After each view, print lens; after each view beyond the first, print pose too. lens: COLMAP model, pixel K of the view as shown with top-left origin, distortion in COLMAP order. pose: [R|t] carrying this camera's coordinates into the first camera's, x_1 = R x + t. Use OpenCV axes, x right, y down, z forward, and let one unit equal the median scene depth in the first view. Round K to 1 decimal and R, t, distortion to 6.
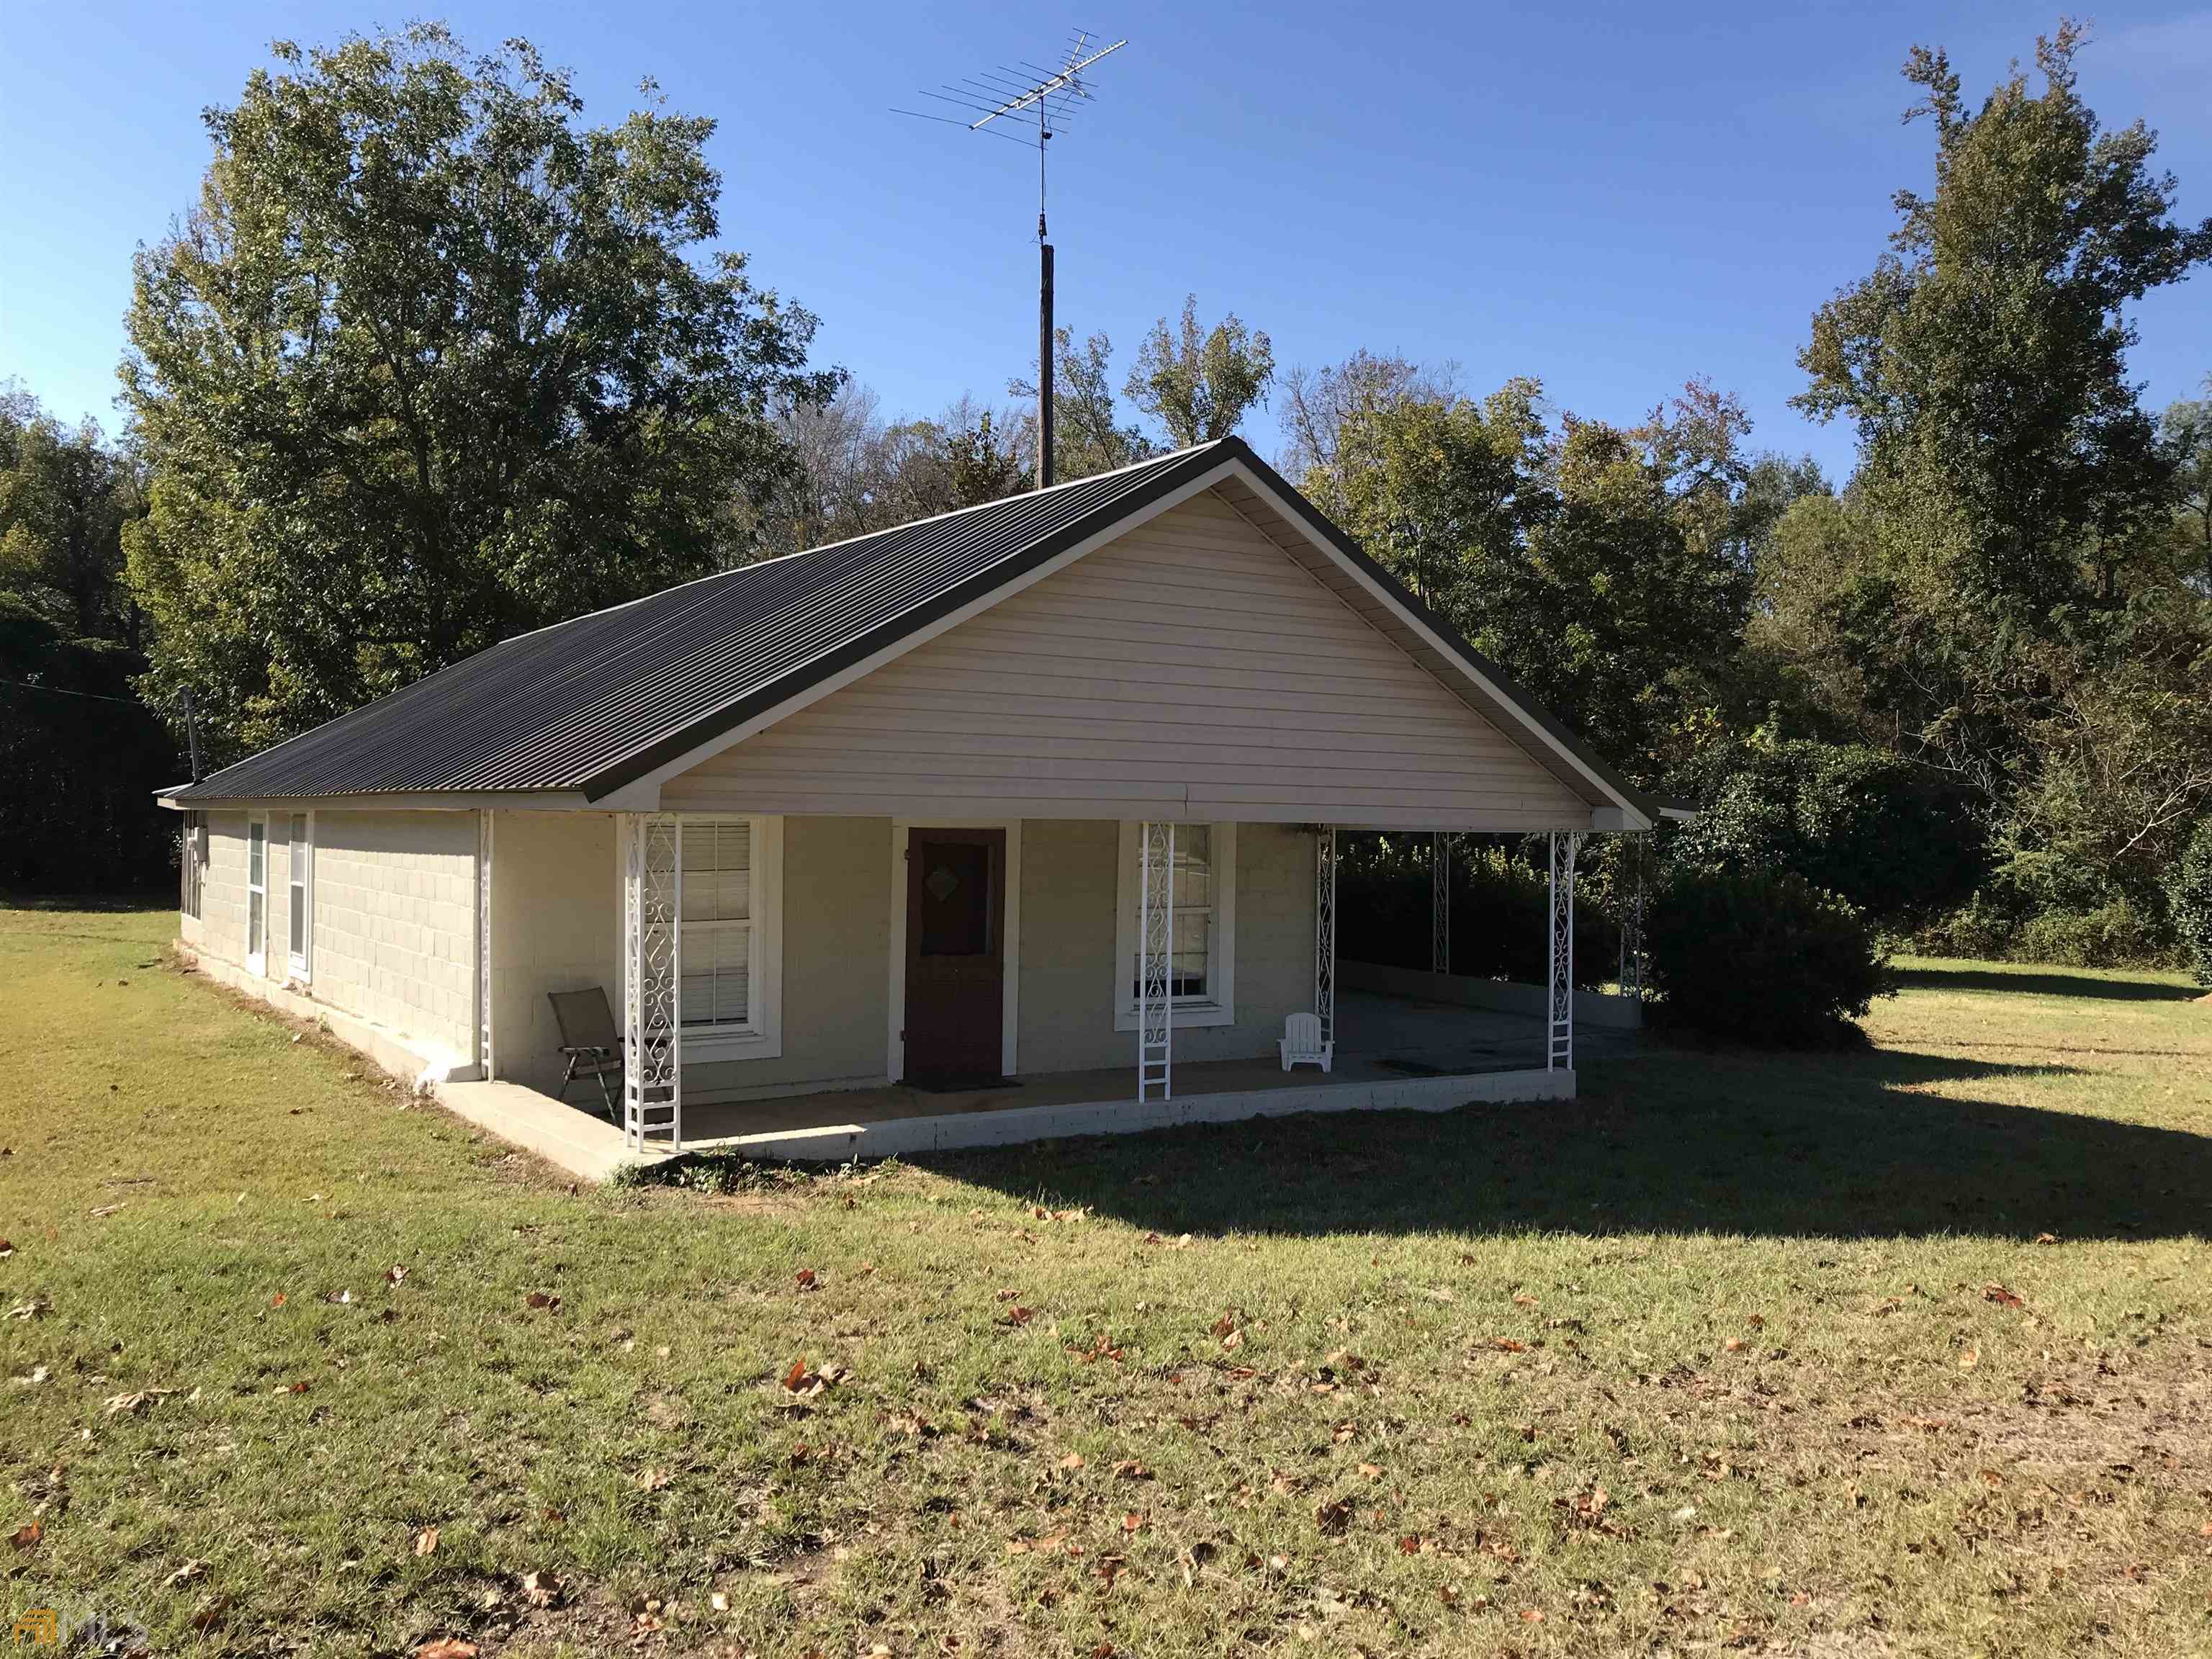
lens RADIAL K [[1797.2, 0, 1103.7], [0, 1797.2, 830.2], [0, 0, 1]] dist [0.033476, -0.037112]
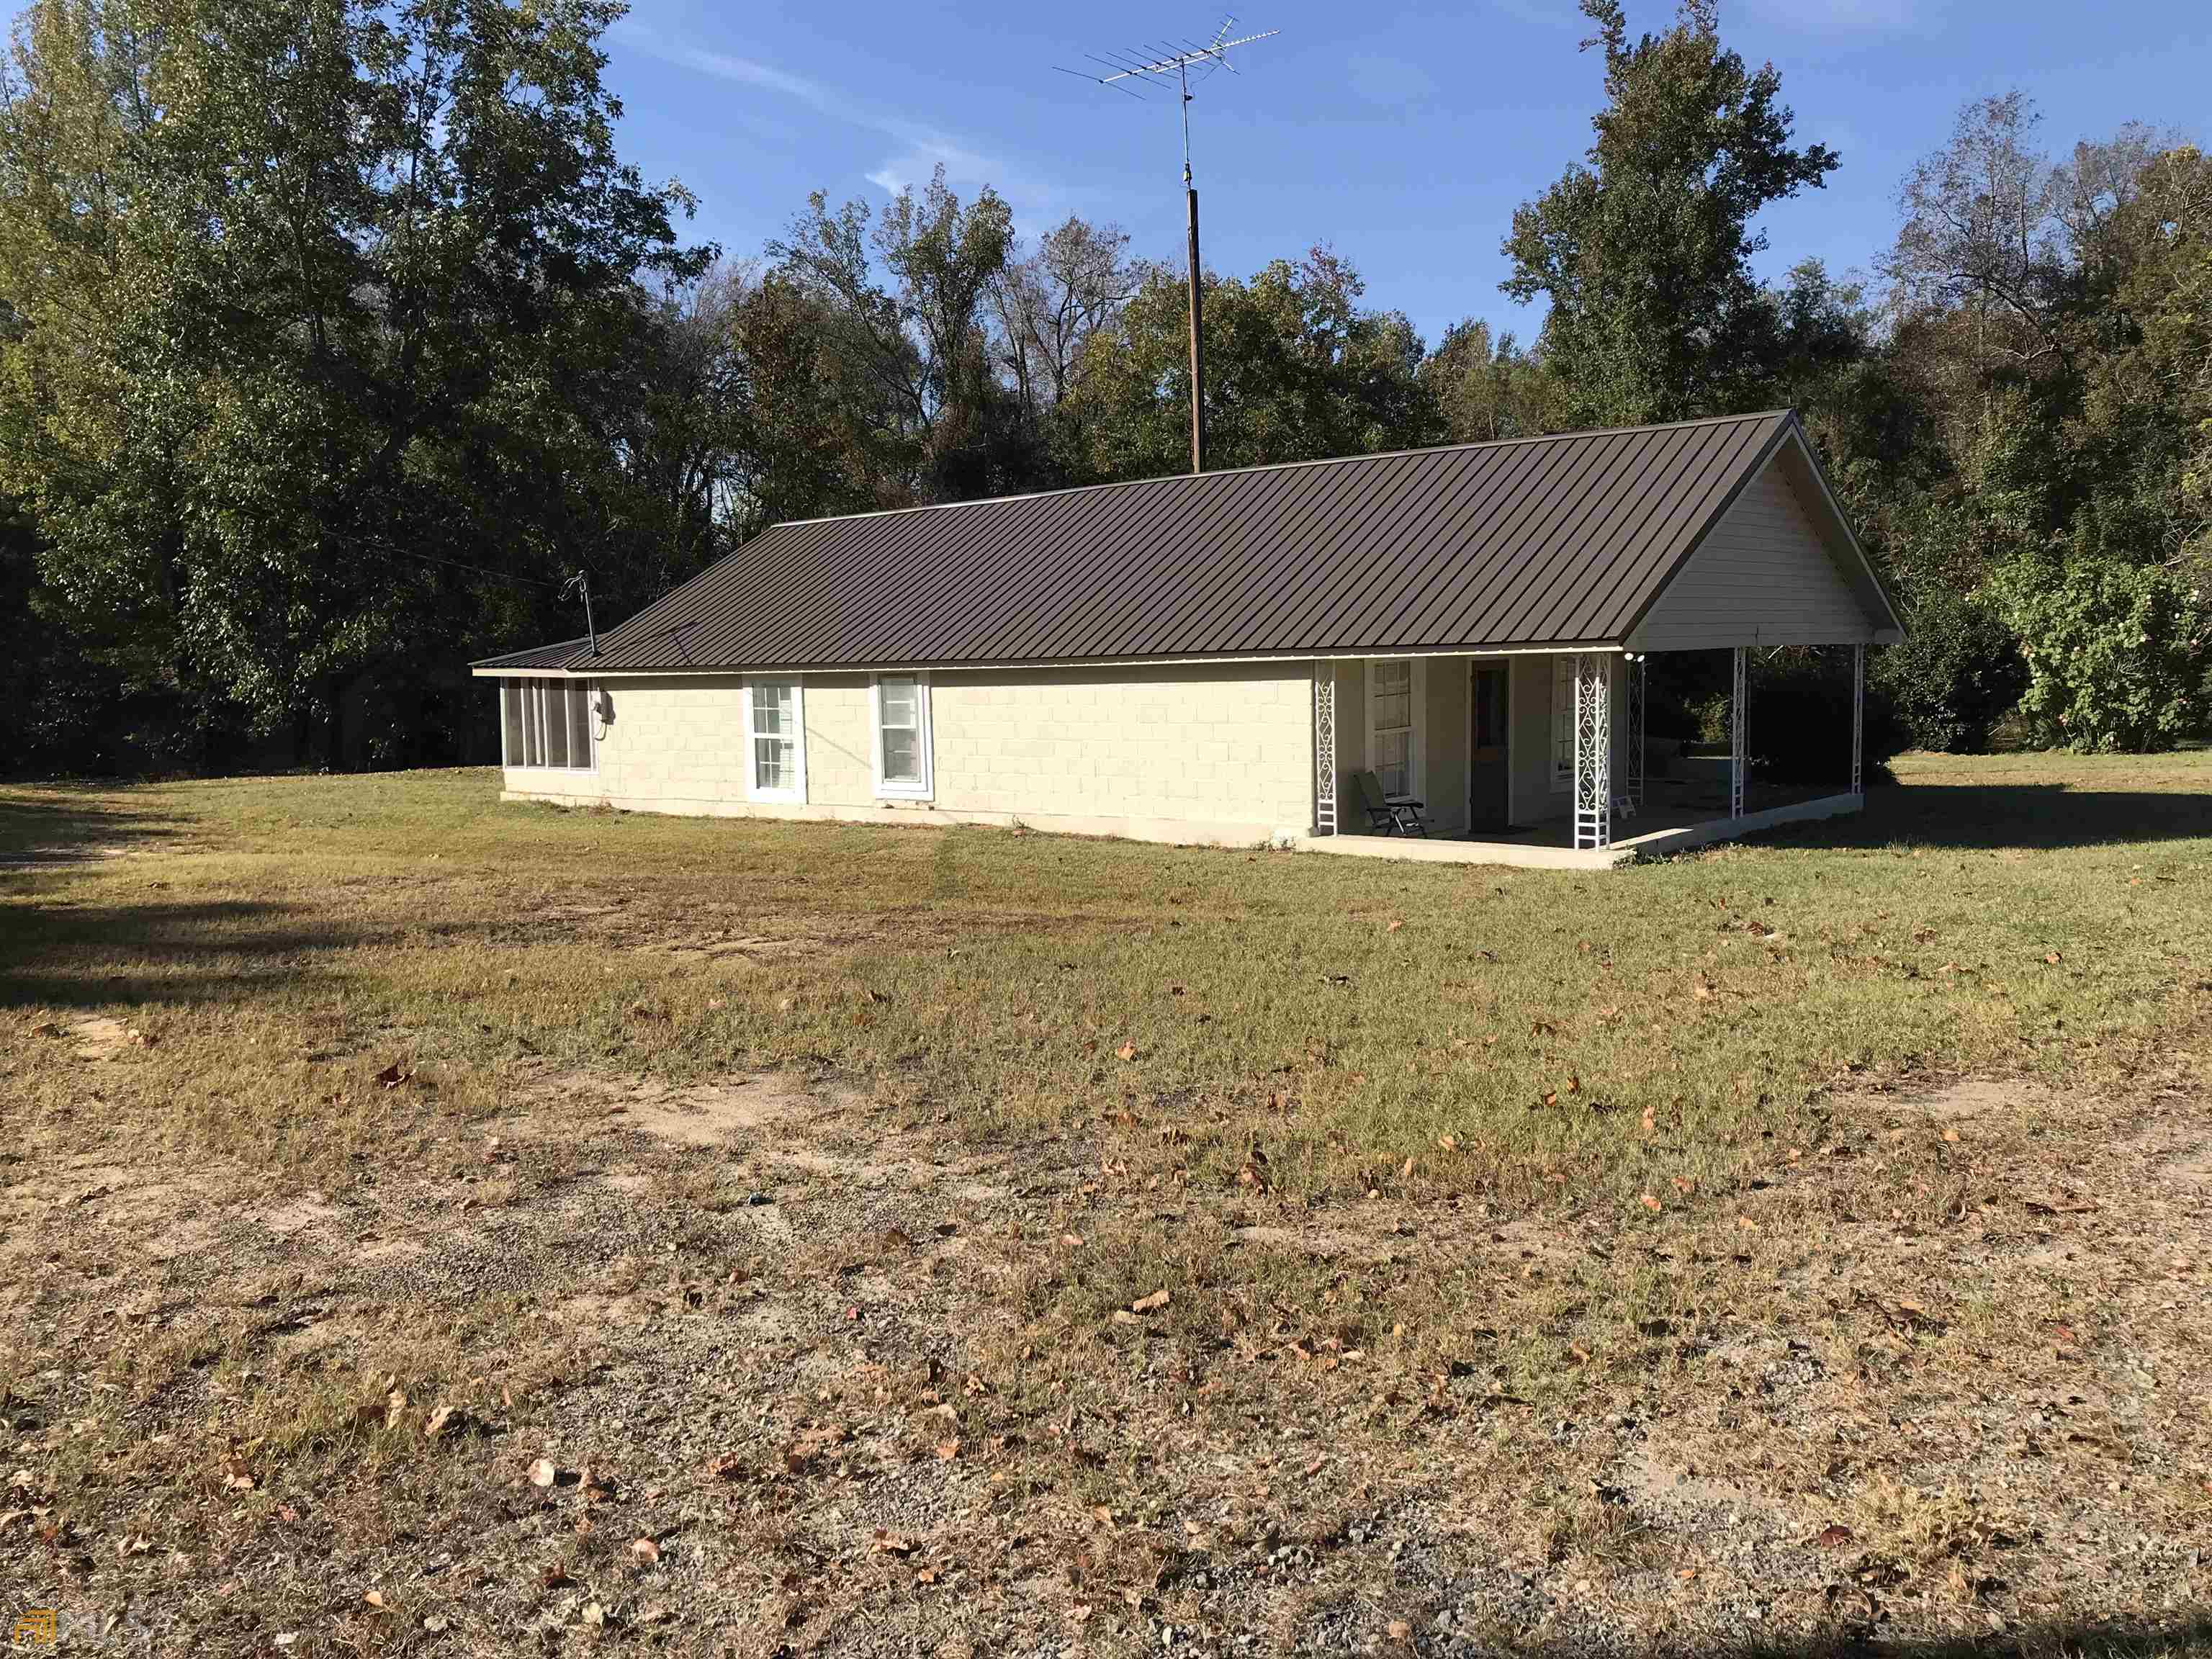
lens RADIAL K [[1797.2, 0, 1112.0], [0, 1797.2, 813.6], [0, 0, 1]] dist [0.033476, -0.037112]
pose [[0.958572, -0.065596, 0.277195, -0.237465], [0.043125, 0.995326, 0.086404, -0.004421], [-0.281567, -0.070871, 0.956921, -0.102418]]
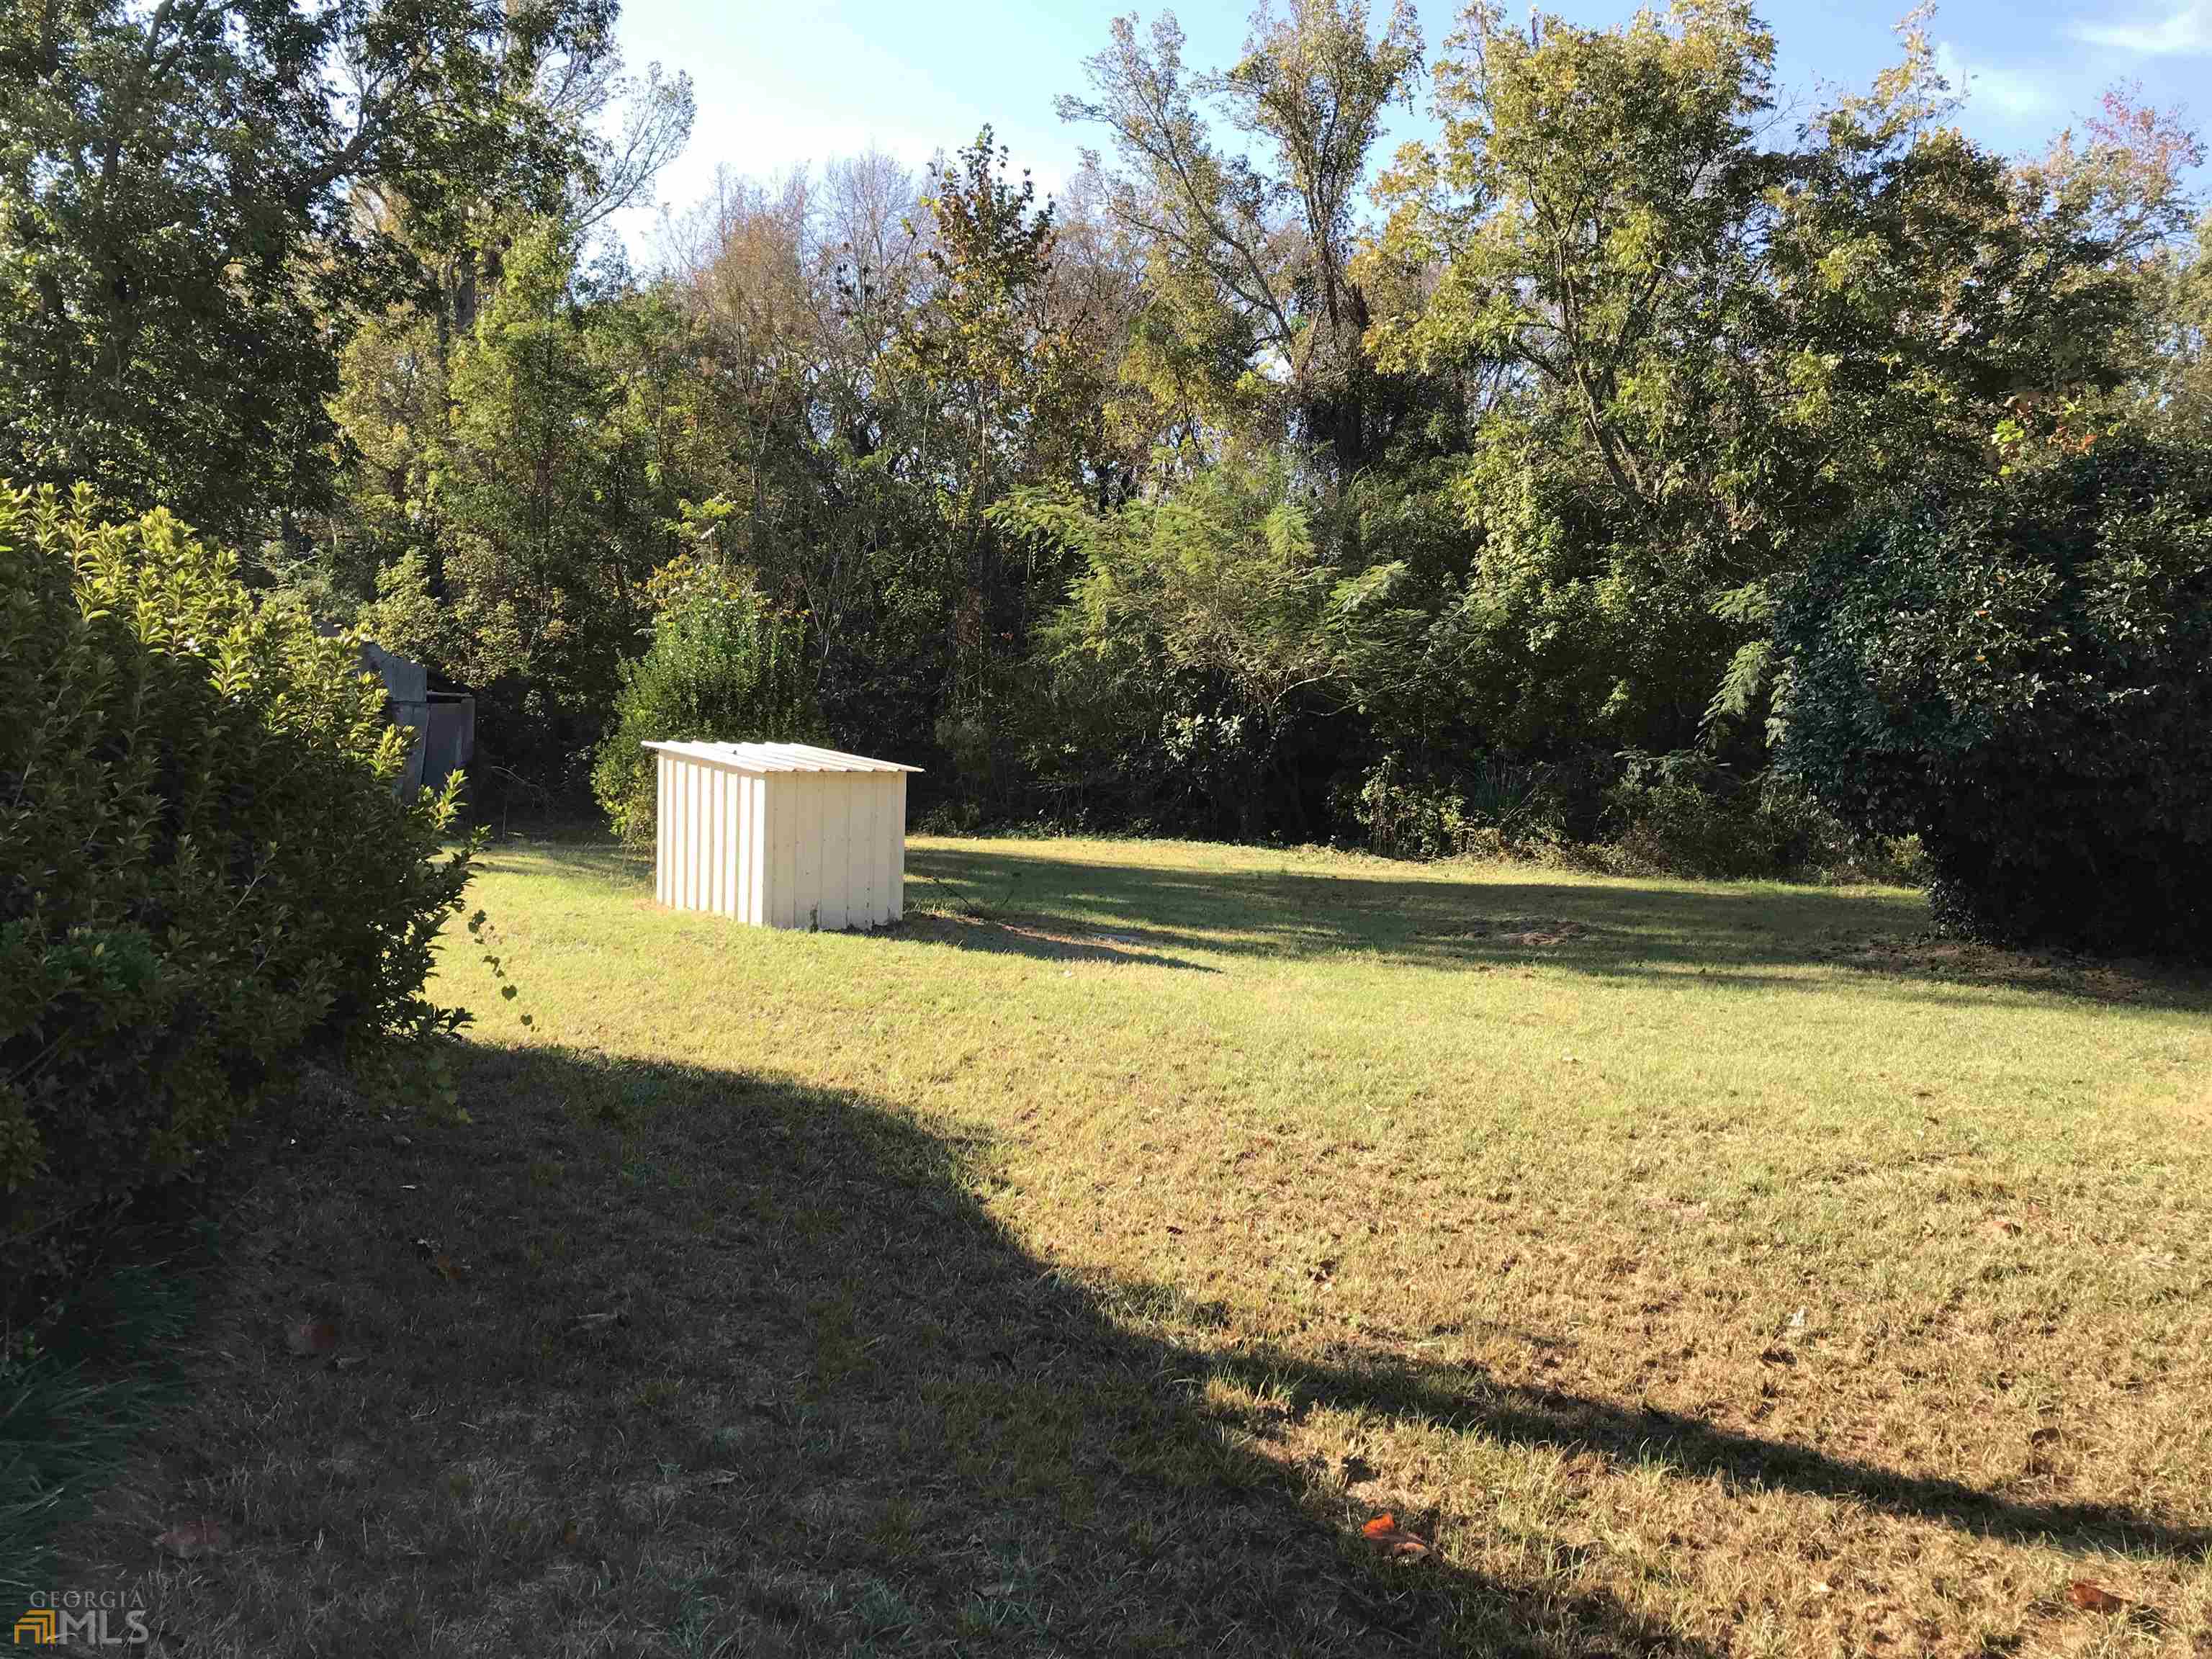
lens RADIAL K [[1797.2, 0, 1096.9], [0, 1797.2, 831.9], [0, 0, 1]] dist [0.033476, -0.037112]
pose [[0.975646, 0.010602, -0.219096, 0.178238], [-0.000477, 0.998931, 0.046214, 0.019172], [0.219351, -0.044984, 0.974608, 0.383328]]
